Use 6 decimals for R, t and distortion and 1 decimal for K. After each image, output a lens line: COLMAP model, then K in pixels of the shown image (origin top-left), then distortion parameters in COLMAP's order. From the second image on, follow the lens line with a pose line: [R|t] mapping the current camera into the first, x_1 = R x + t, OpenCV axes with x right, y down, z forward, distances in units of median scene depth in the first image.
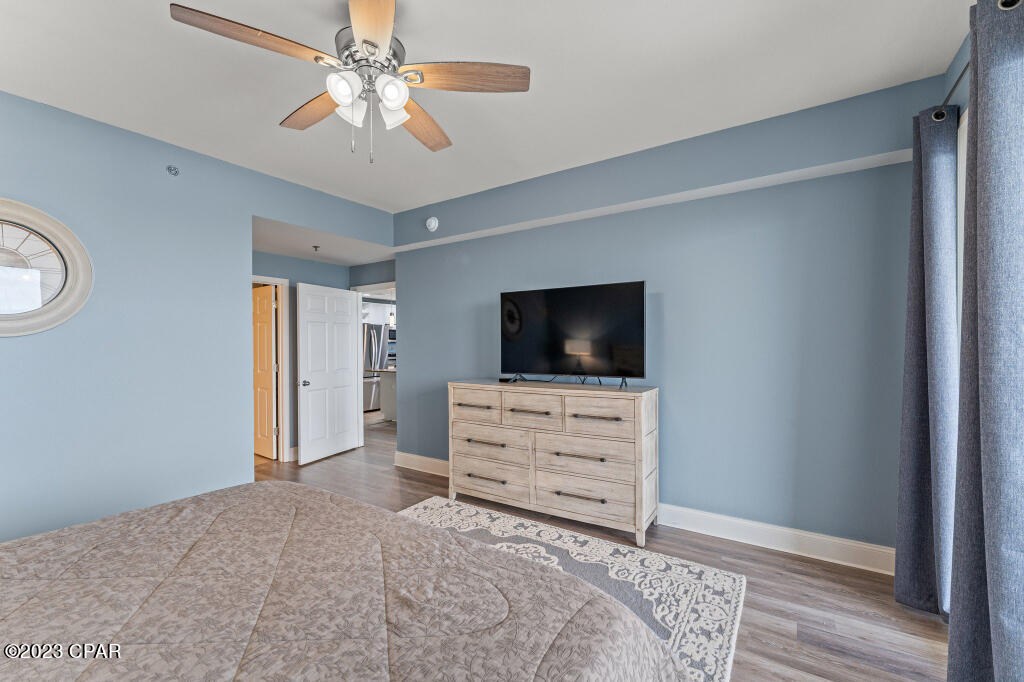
lens RADIAL K [[441.4, 0, 507.6], [0, 441.4, 345.3], [0, 0, 1]] dist [-0.004090, 0.001404]
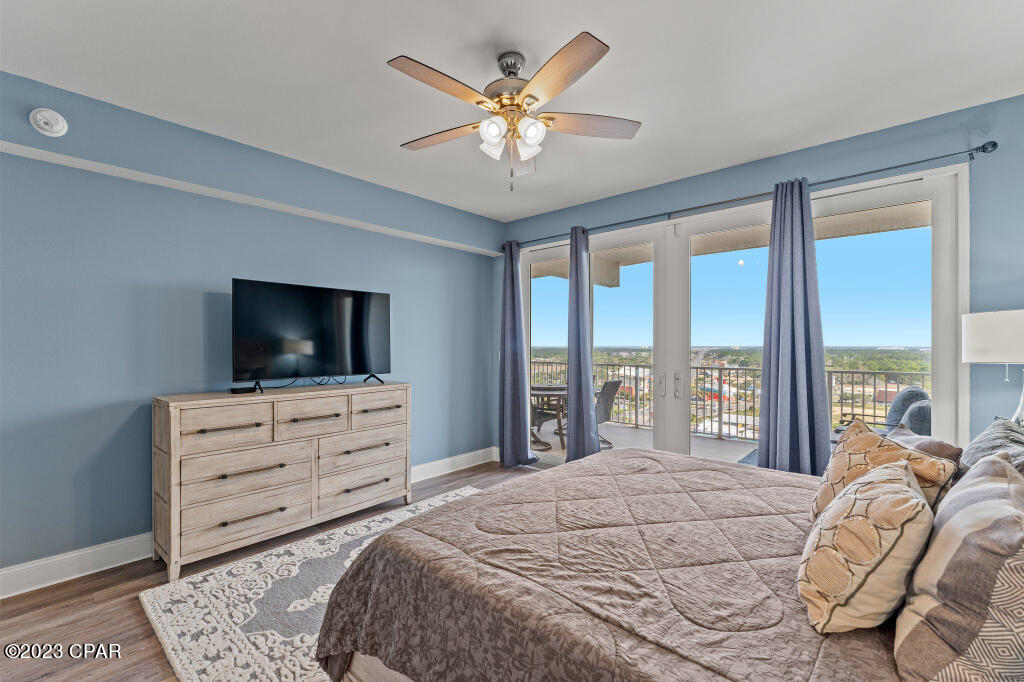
lens RADIAL K [[441.4, 0, 512.9], [0, 441.4, 344.8], [0, 0, 1]] dist [-0.004090, 0.001404]
pose [[0.125996, 0.000691, 0.992030, -0.785907], [0.000541, 1.000000, -0.000765, -0.001120], [-0.992031, 0.000633, 0.125996, 0.458527]]
